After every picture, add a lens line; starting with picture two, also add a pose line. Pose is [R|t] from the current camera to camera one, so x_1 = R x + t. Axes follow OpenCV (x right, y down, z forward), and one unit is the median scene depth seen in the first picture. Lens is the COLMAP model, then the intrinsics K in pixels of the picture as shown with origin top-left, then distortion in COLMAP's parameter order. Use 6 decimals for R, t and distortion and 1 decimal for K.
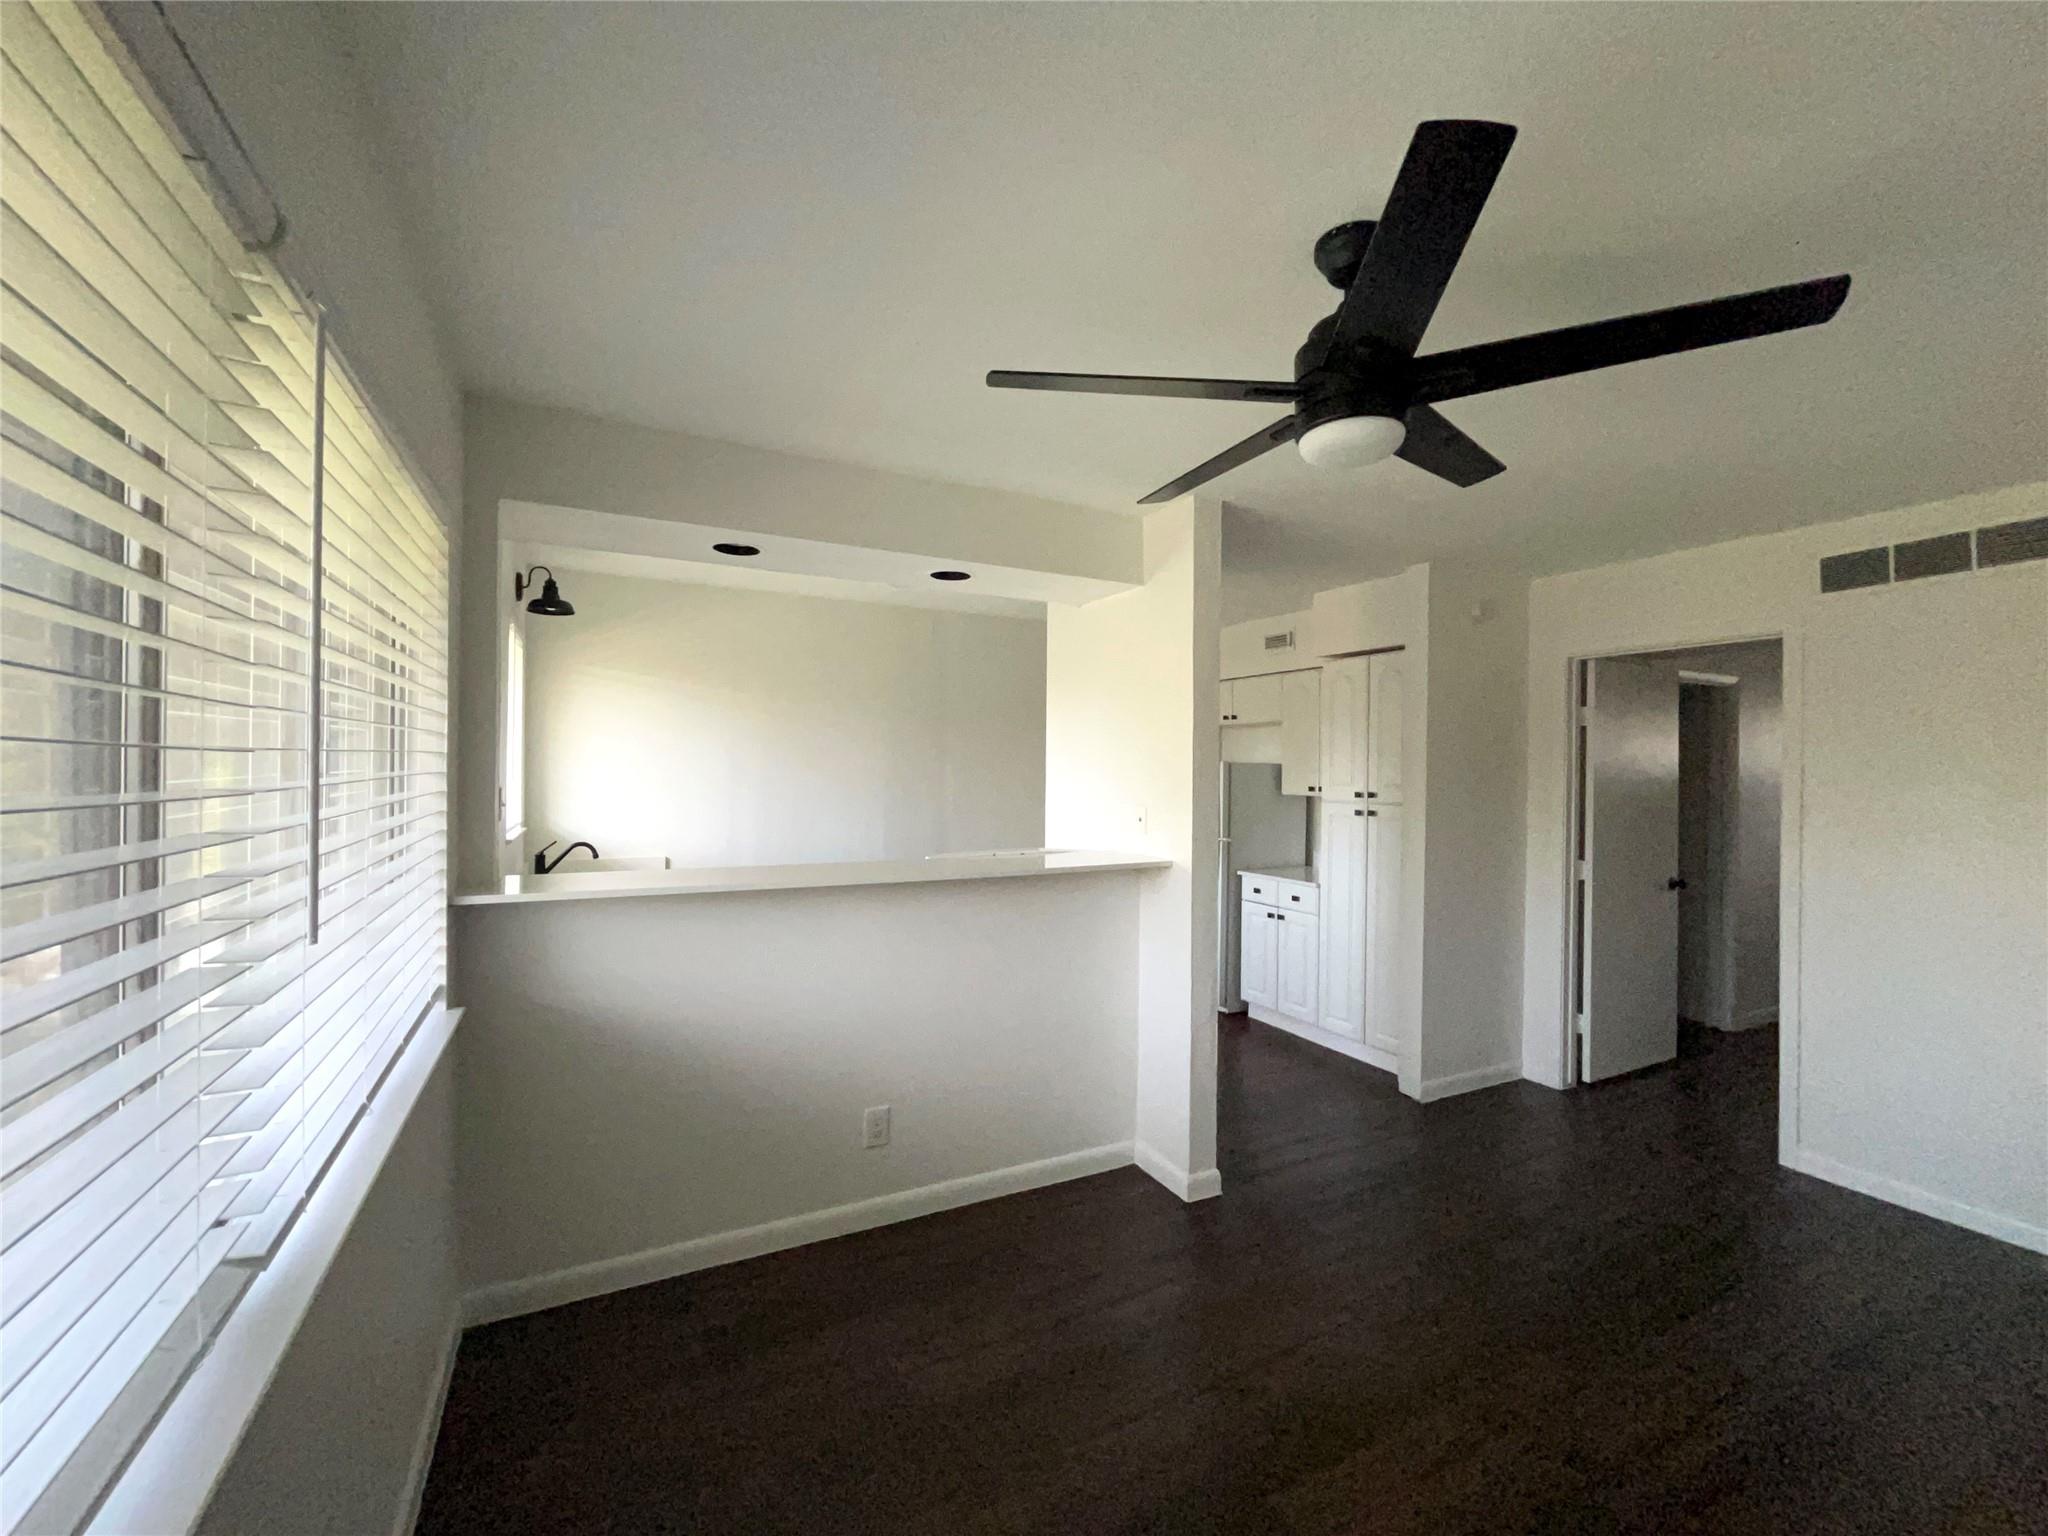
lens RADIAL K [[832.2, 0, 1021.8], [0, 832.2, 771.9], [0, 0, 1]] dist [-0.000132, -0.000248]
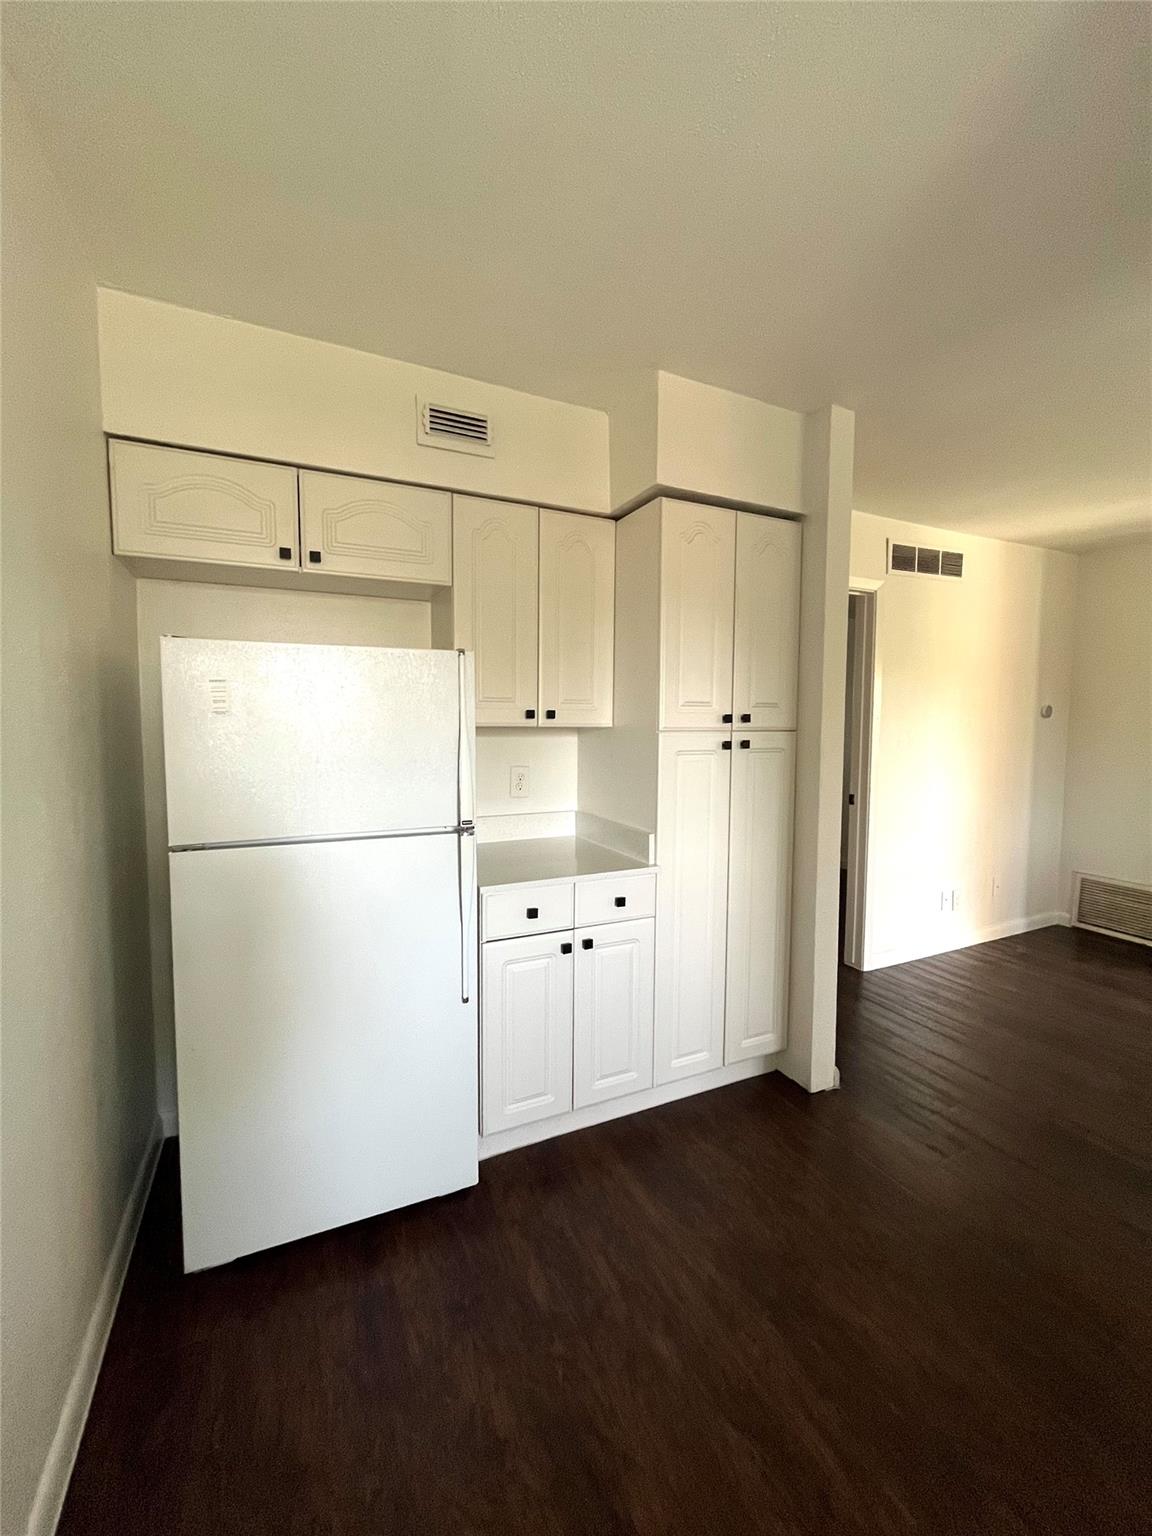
lens RADIAL K [[624.1, 0, 573.3], [0, 624.1, 763.2], [0, 0, 1]] dist [-0.000132, -0.000248]
pose [[0.037909, -0.069175, 0.996884, -0.104230], [-0.001032, 0.997598, 0.069263, 0.028694], [-0.999281, -0.003654, 0.037747, 1.102076]]
